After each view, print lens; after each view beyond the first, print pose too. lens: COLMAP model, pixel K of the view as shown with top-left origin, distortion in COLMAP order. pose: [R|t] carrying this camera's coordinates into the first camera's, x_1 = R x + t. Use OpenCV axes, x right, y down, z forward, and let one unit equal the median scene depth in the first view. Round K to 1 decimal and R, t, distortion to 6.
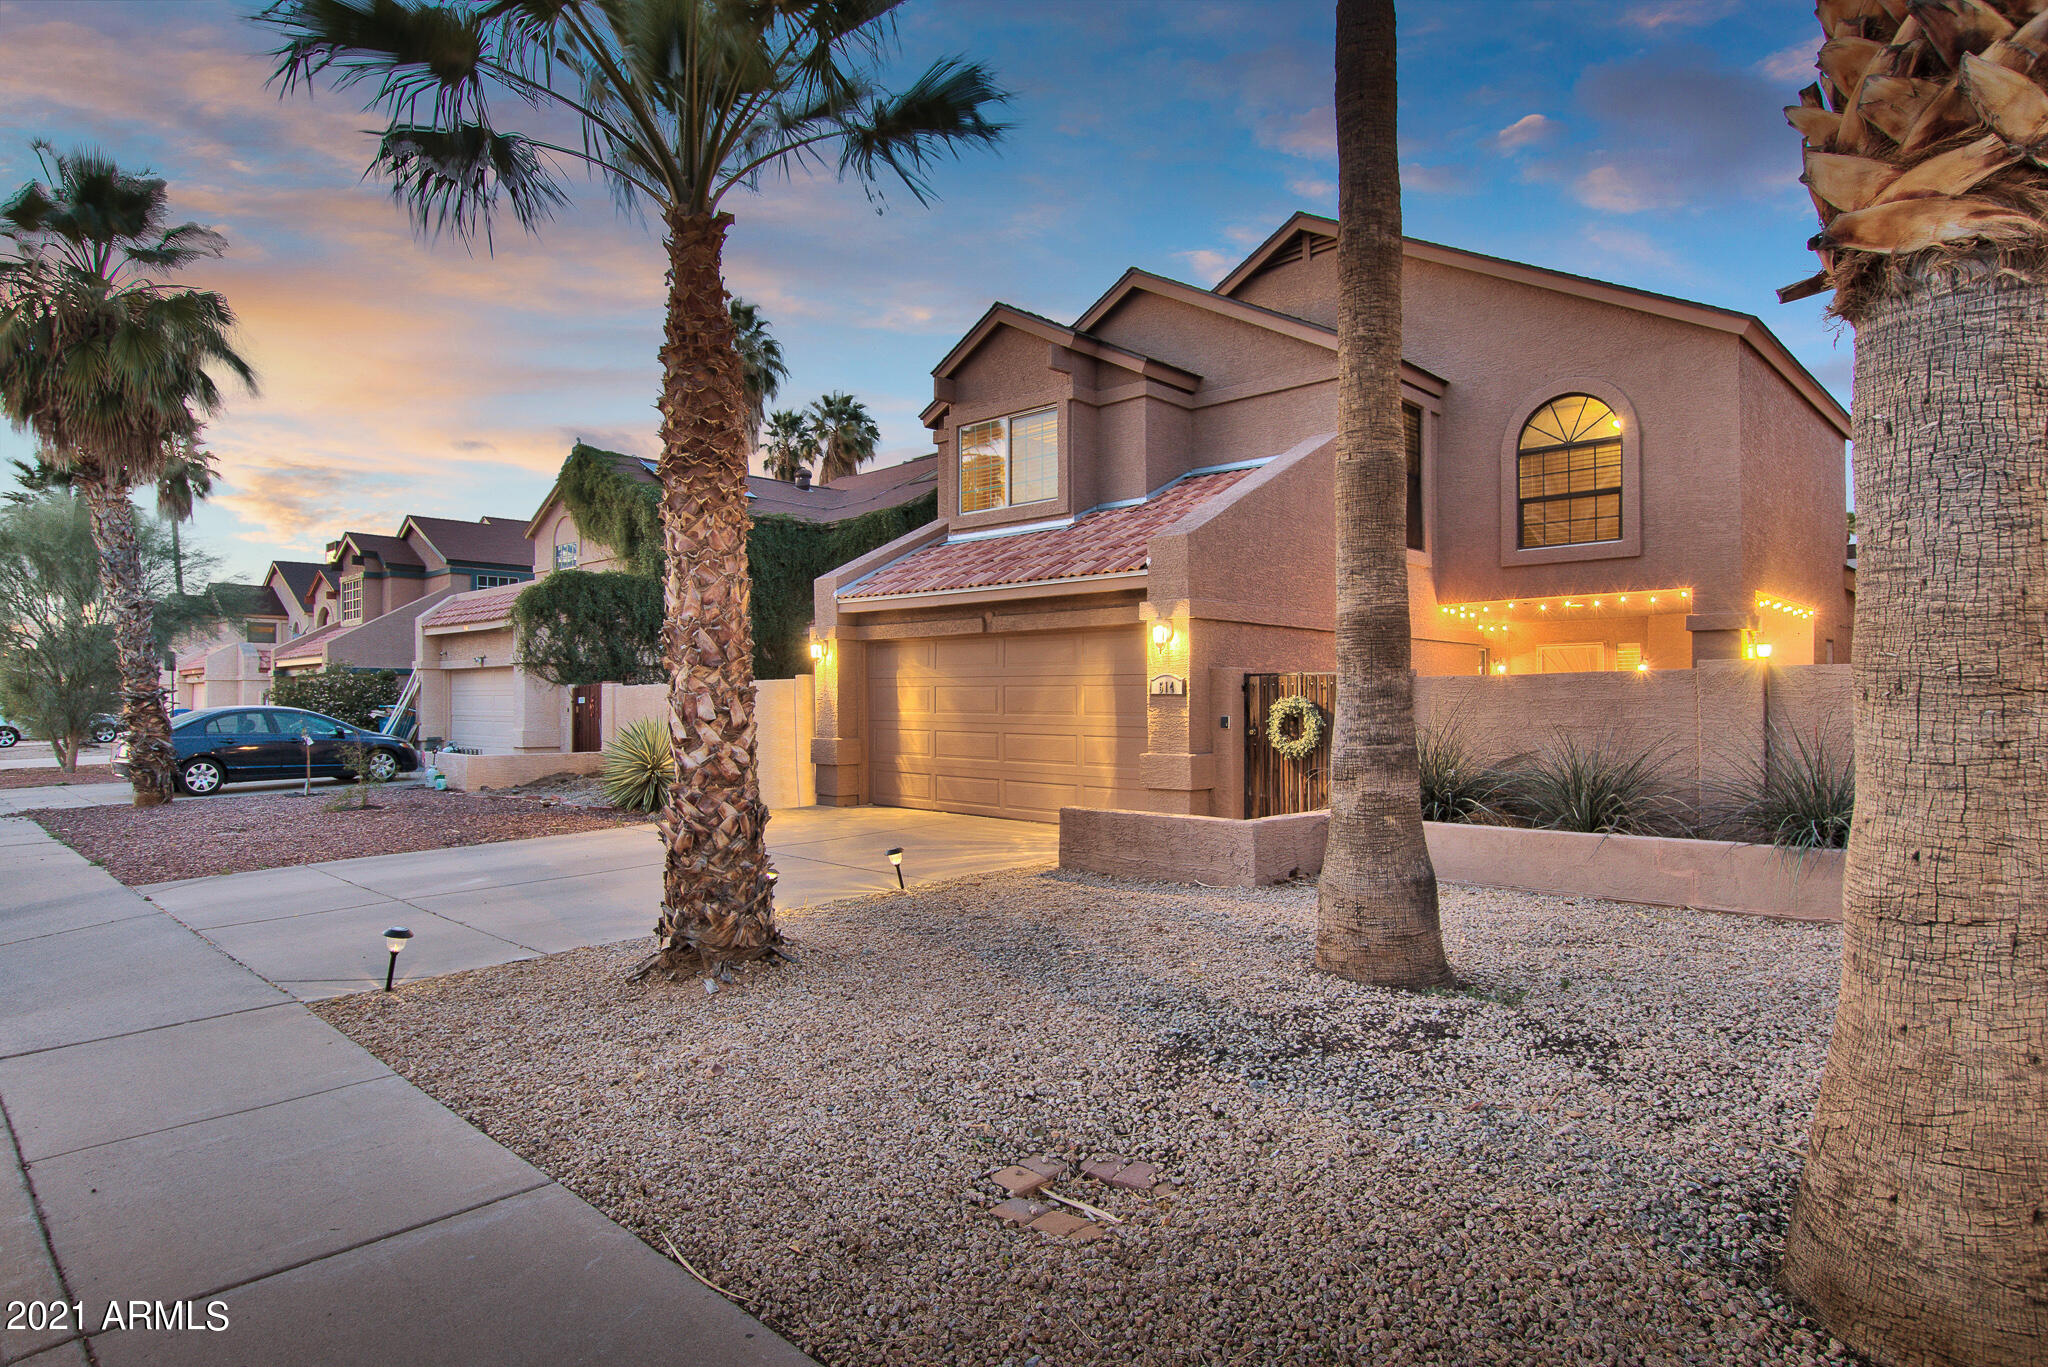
lens RADIAL K [[1093.0, 0, 1075.5], [0, 1093.0, 699.0], [0, 0, 1]] dist [-0.019265, 0.000015]
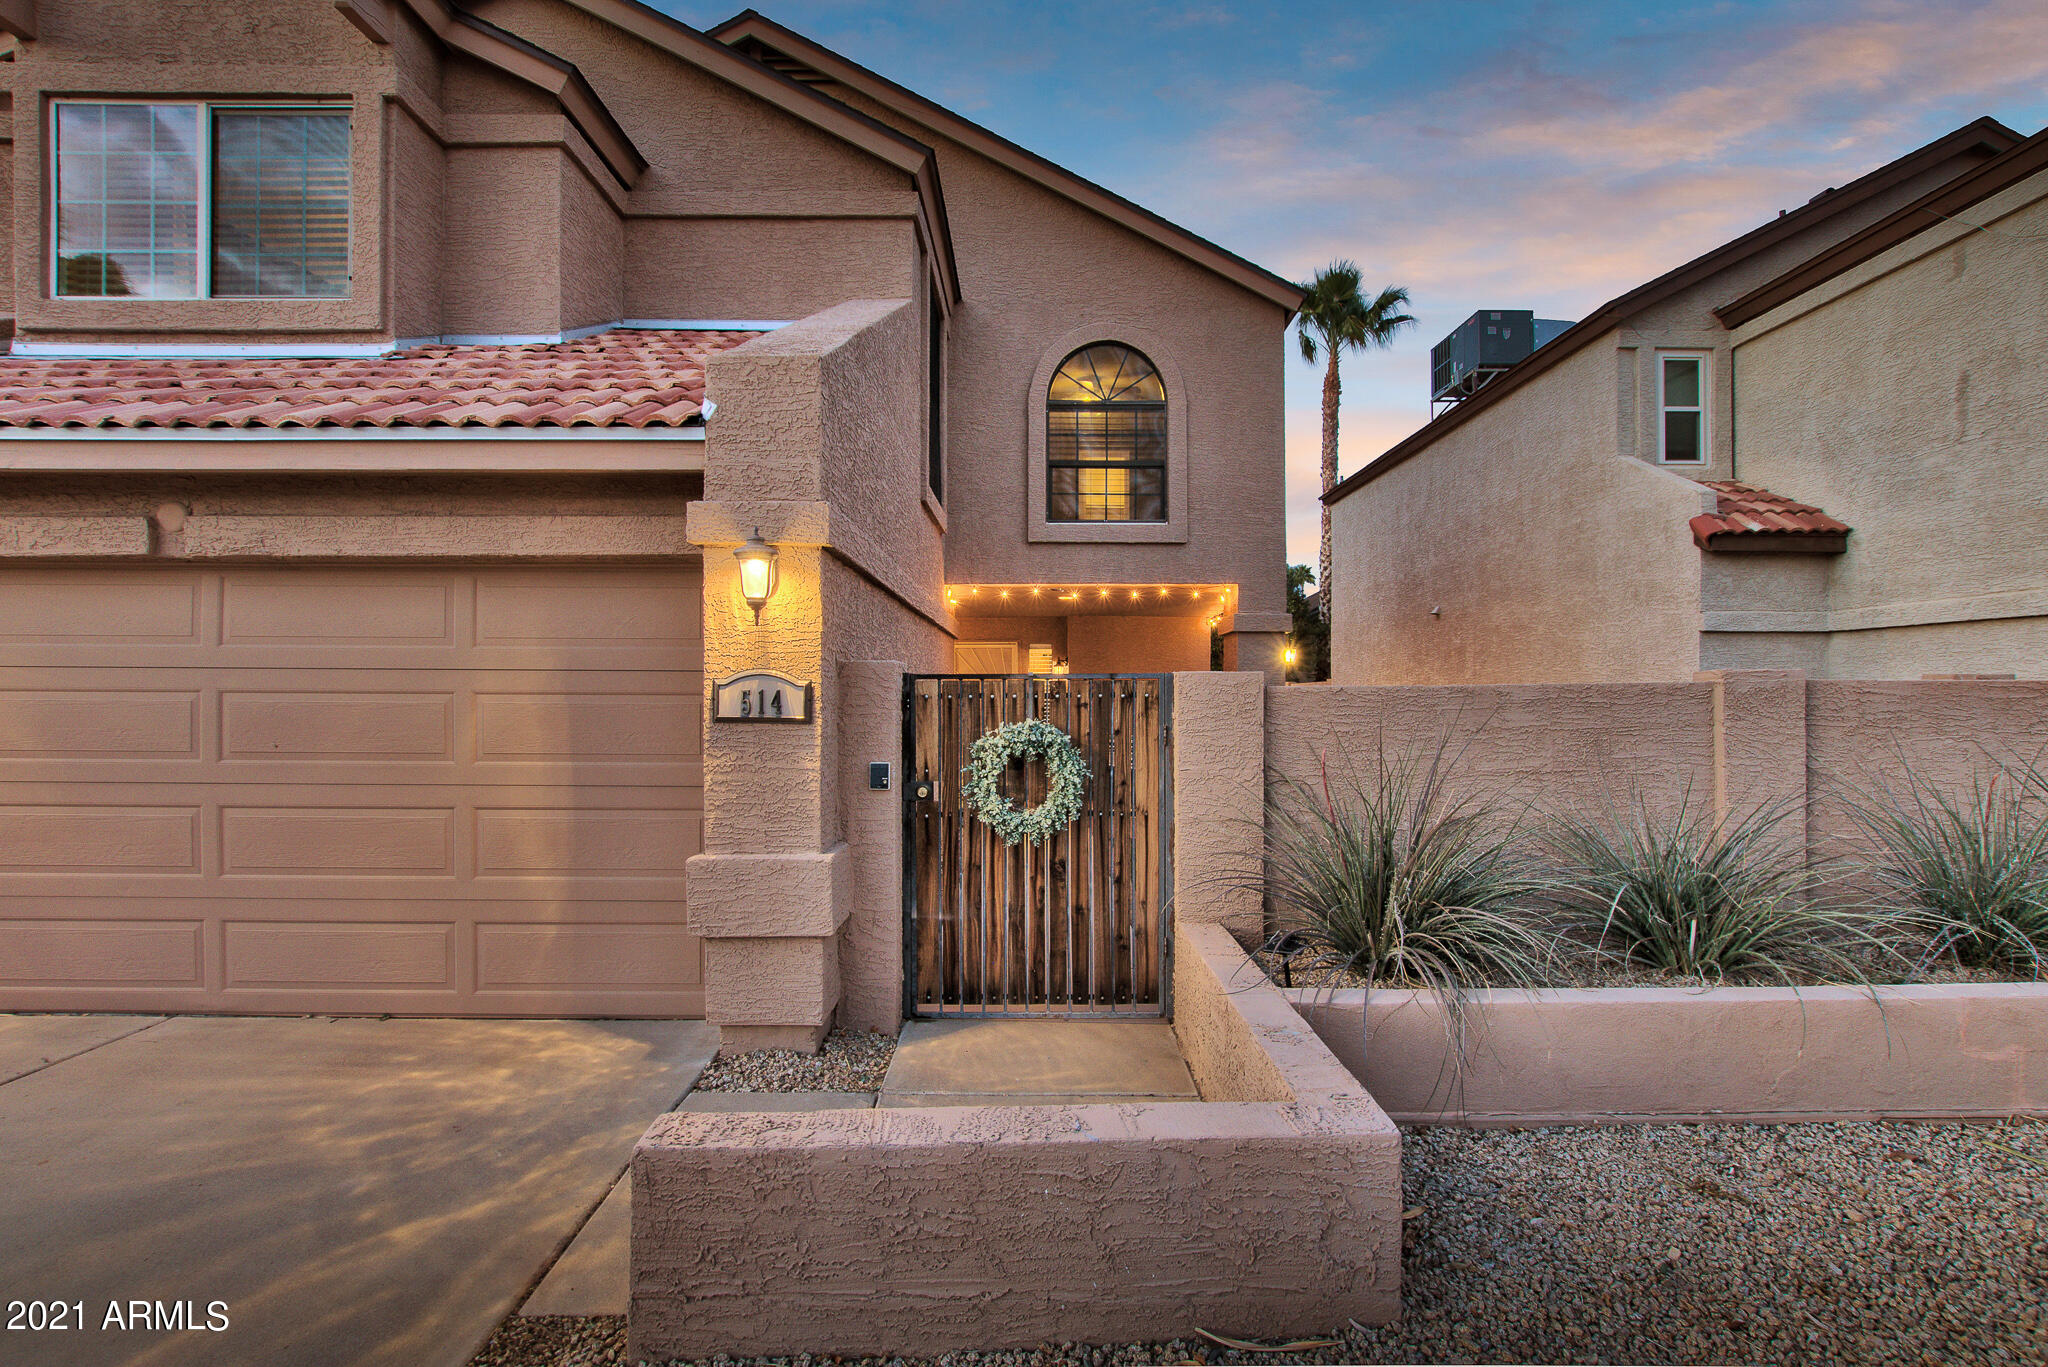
lens RADIAL K [[931.8, 0, 1036.2], [0, 931.8, 694.4], [0, 0, 1]] dist [-0.011770, 0.000916]
pose [[0.743897, 0.001170, 0.668294, -0.070331], [-0.004612, 0.999984, 0.003382, -0.013162], [-0.668279, -0.005598, 0.743890, 0.549141]]
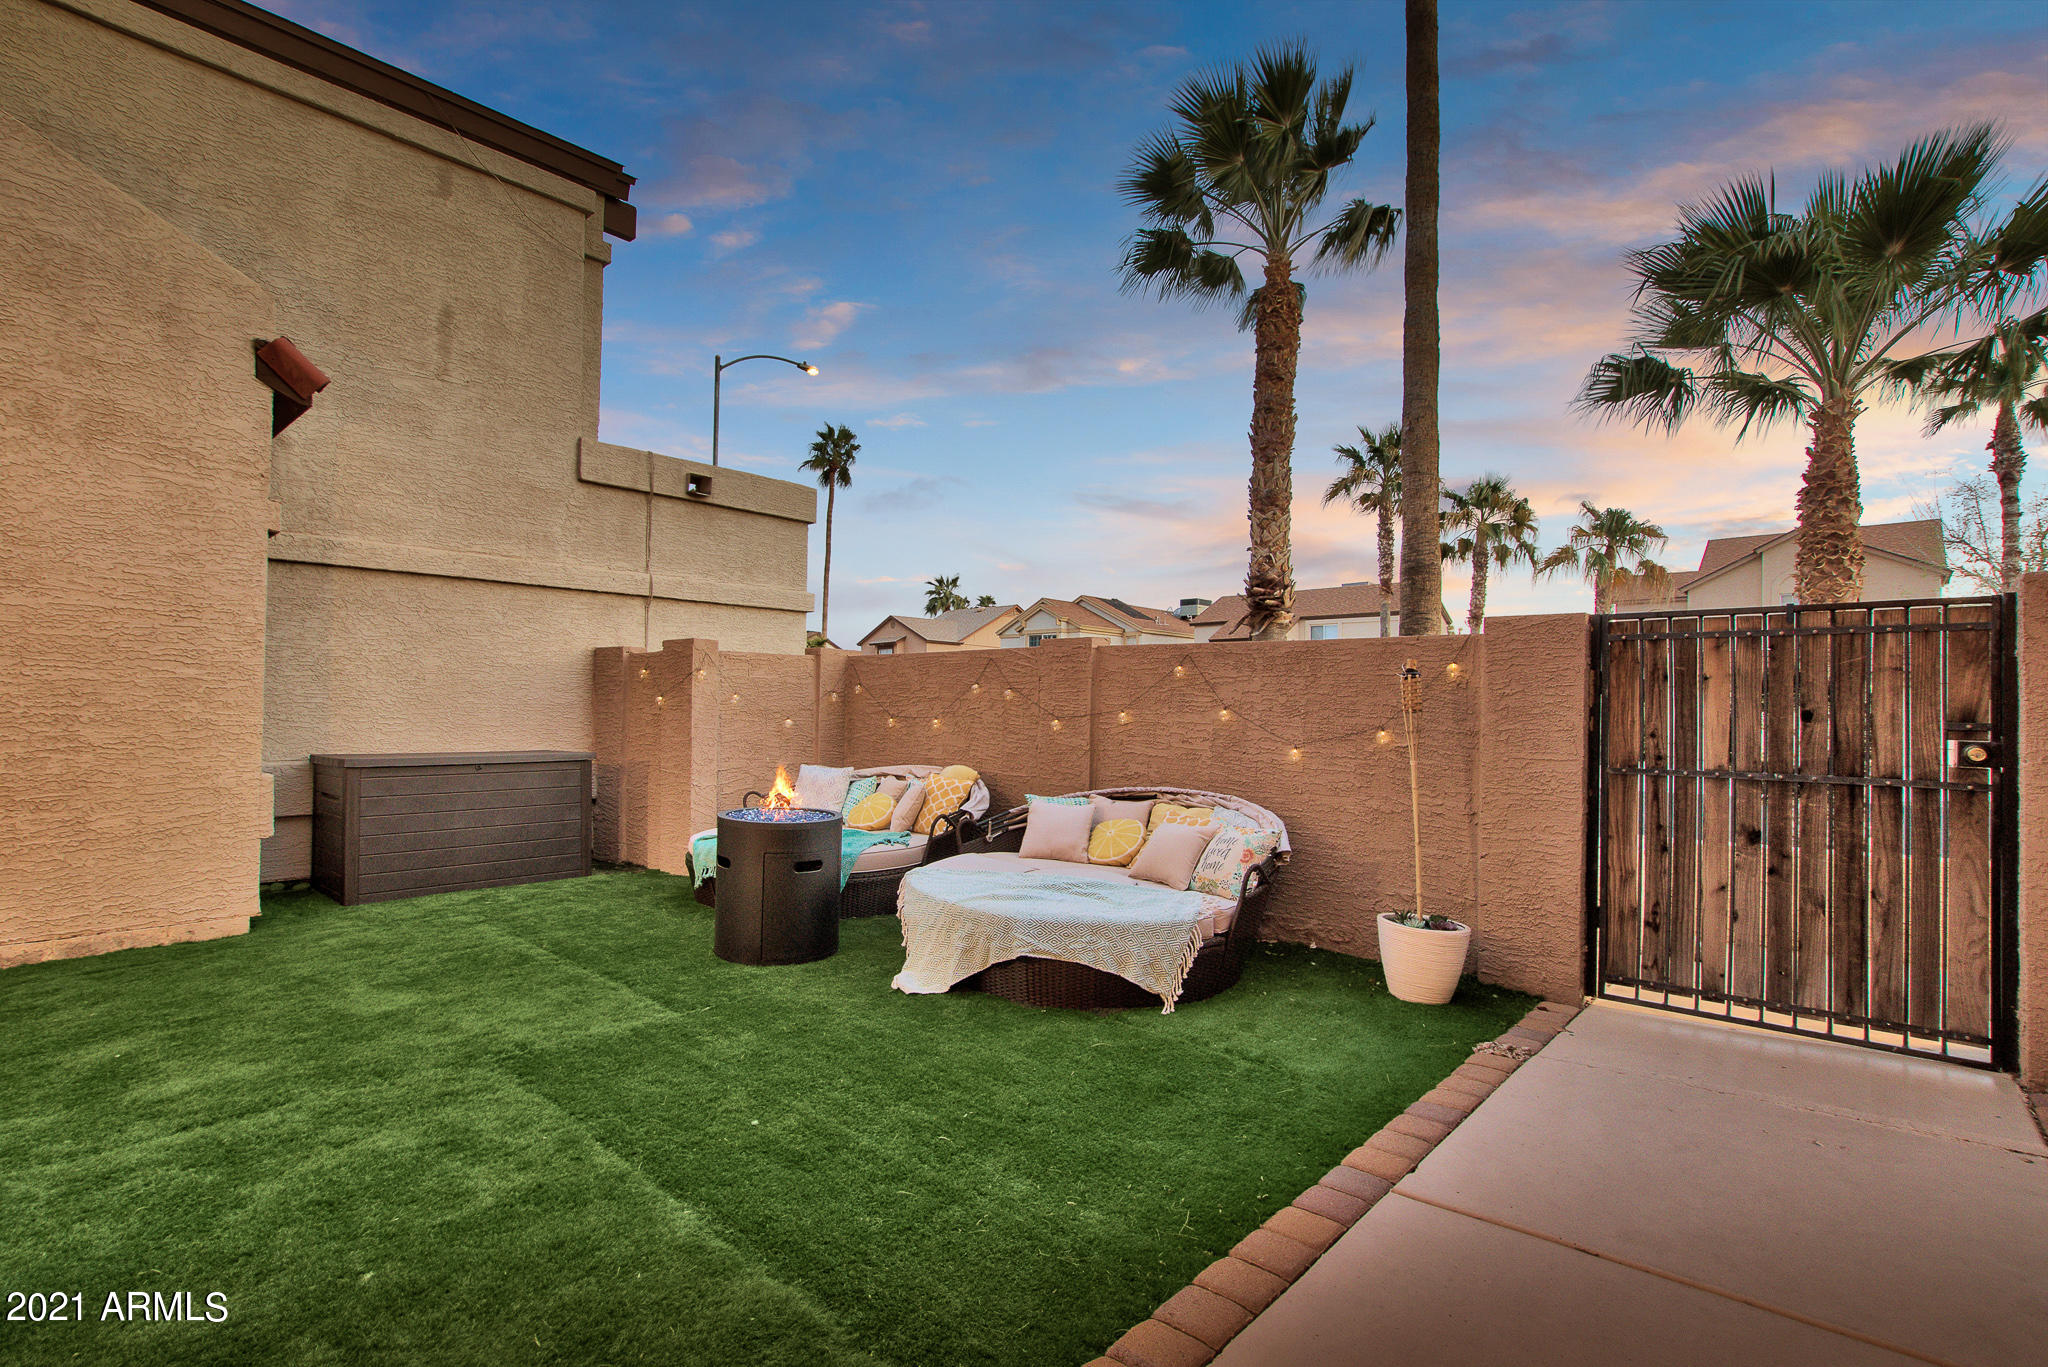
lens RADIAL K [[963.7, 0, 990.8], [0, 963.7, 697.6], [0, 0, 1]] dist [-0.011403, 0.000227]
pose [[-0.999755, -0.008689, 0.020346, 0.425153], [-0.009080, 0.999774, -0.019232, 0.017779], [-0.020175, -0.019412, -0.999608, 1.135969]]
